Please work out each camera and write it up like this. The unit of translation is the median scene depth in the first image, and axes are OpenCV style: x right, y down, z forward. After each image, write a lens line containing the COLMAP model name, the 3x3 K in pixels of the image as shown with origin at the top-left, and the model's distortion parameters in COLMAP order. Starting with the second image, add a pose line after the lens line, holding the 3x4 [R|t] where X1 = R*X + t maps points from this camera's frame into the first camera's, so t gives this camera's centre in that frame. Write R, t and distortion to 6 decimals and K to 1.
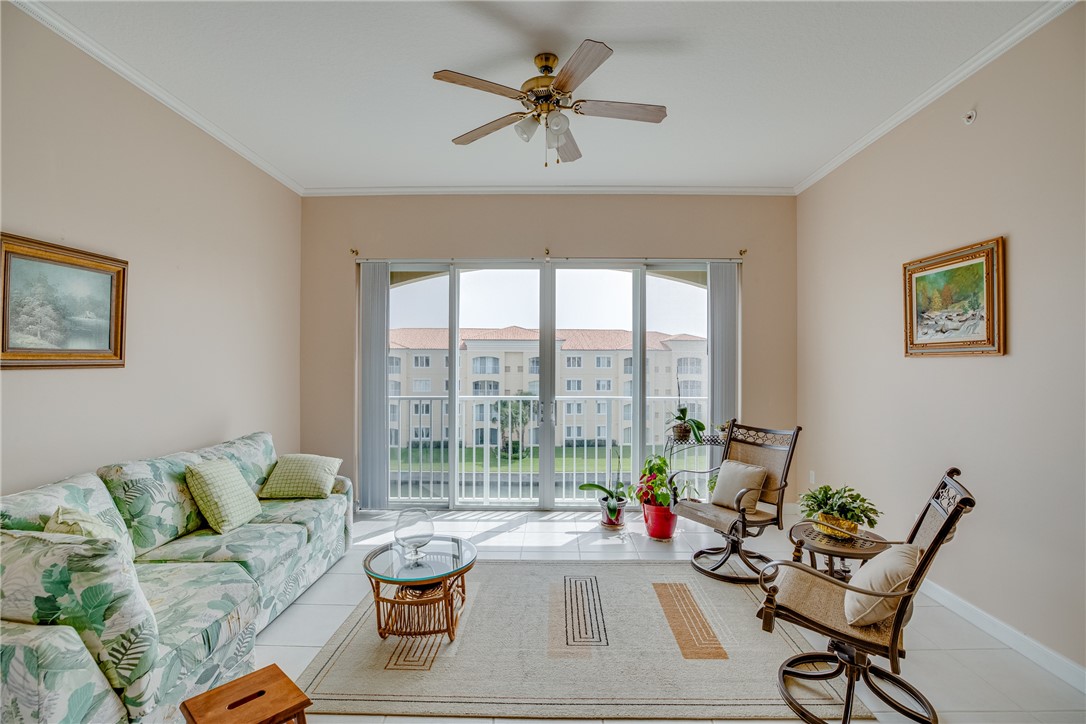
lens RADIAL K [[501.0, 0, 545.9], [0, 501.0, 361.3], [0, 0, 1]] dist [-0.041897, 0.010656]
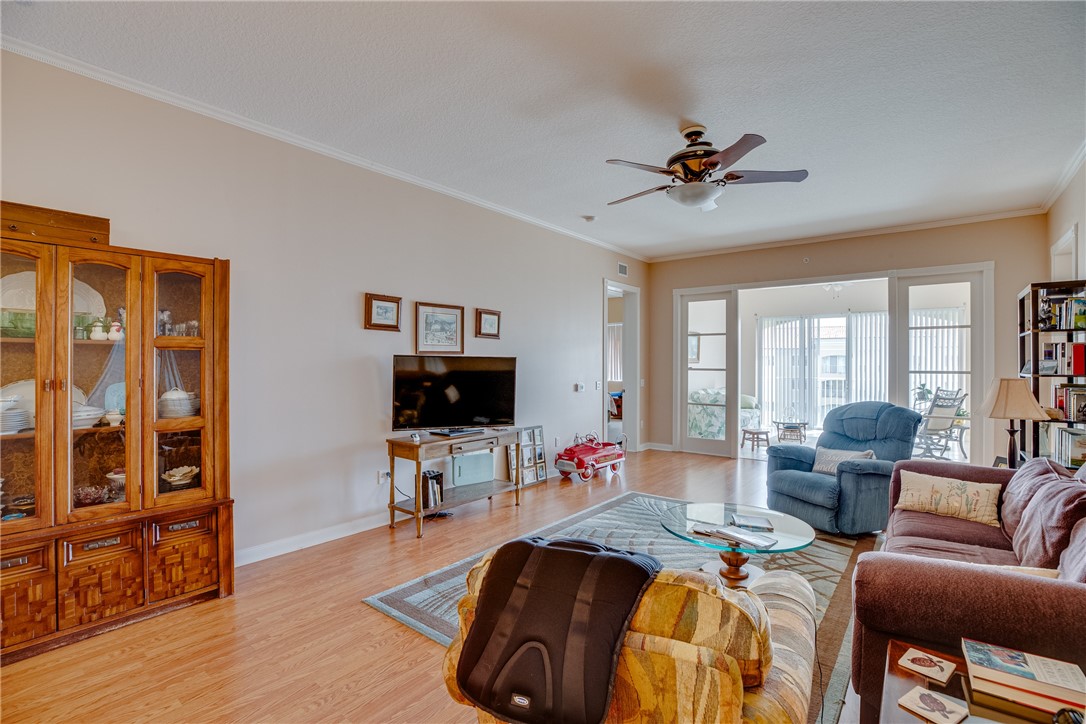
lens RADIAL K [[501.0, 0, 545.9], [0, 501.0, 361.3], [0, 0, 1]] dist [-0.041897, 0.010656]
pose [[0.796776, -0.002750, -0.604268, 0.369968], [0.002249, 0.999996, -0.001585, 0.002556], [0.604270, -0.000096, 0.796780, -2.167201]]
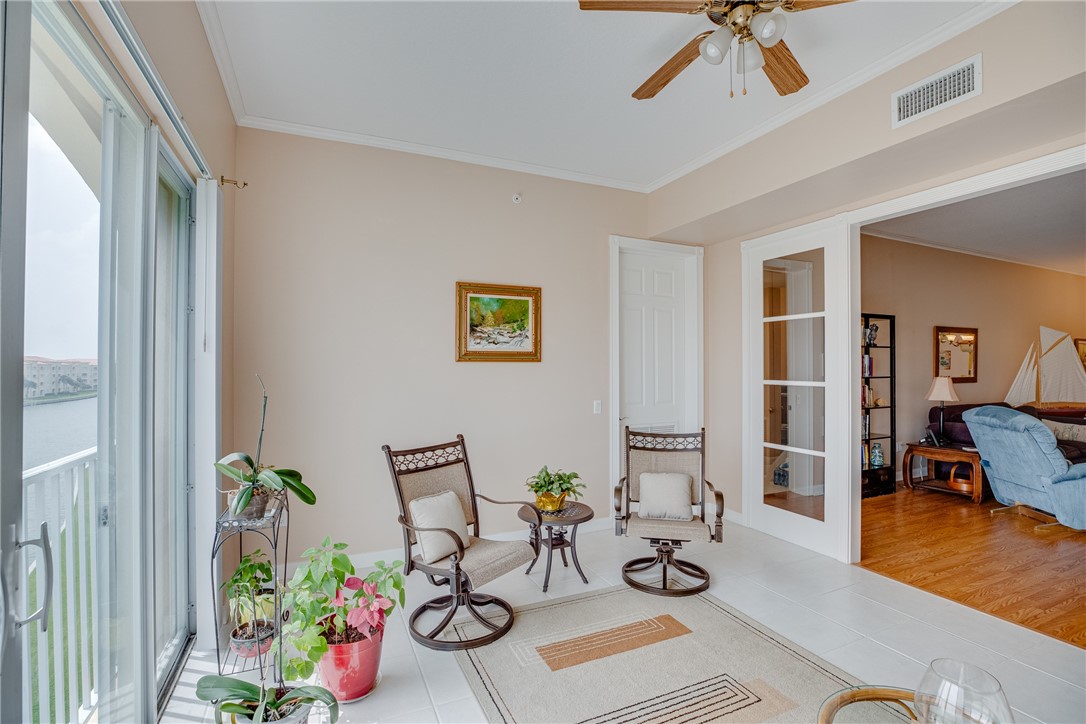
lens RADIAL K [[501.0, 0, 545.9], [0, 501.0, 361.3], [0, 0, 1]] dist [-0.041897, 0.010656]
pose [[-0.438158, 0.005584, 0.898881, -0.451767], [-0.003539, 0.999962, -0.007937, -0.000988], [-0.898891, -0.006659, -0.438122, 1.392198]]
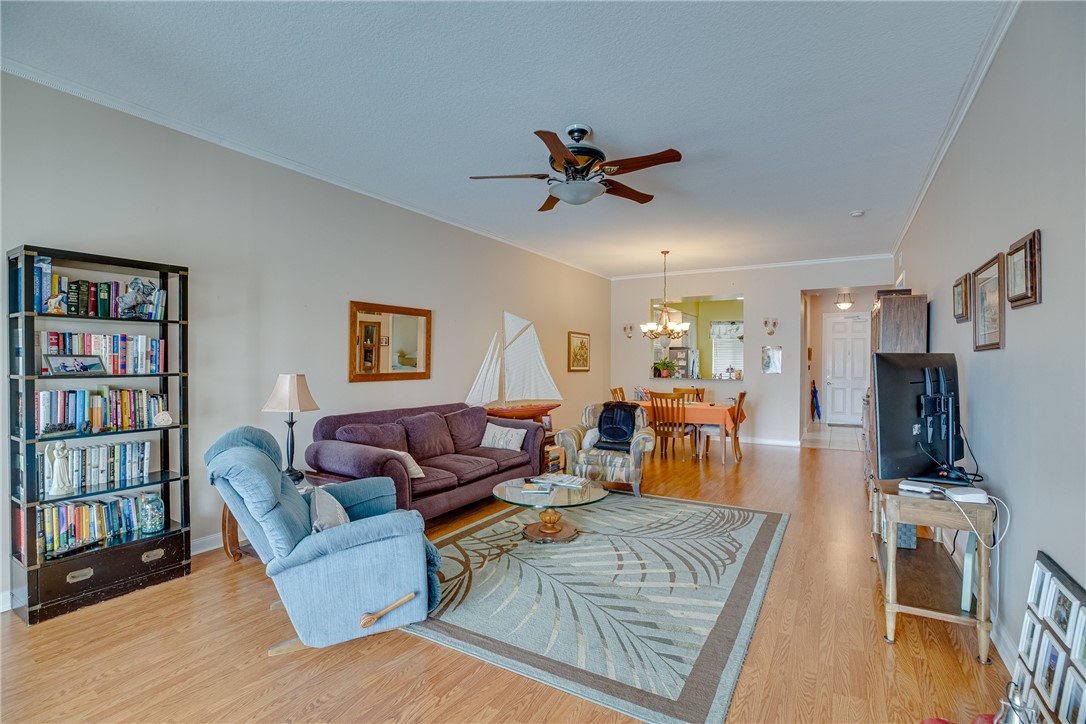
lens RADIAL K [[501.0, 0, 545.9], [0, 501.0, 361.3], [0, 0, 1]] dist [-0.041897, 0.010656]
pose [[-0.870896, -0.007314, 0.491414, -0.553366], [-0.008518, 0.999964, -0.000212, 0.004366], [-0.491394, -0.004371, -0.870926, -0.005068]]
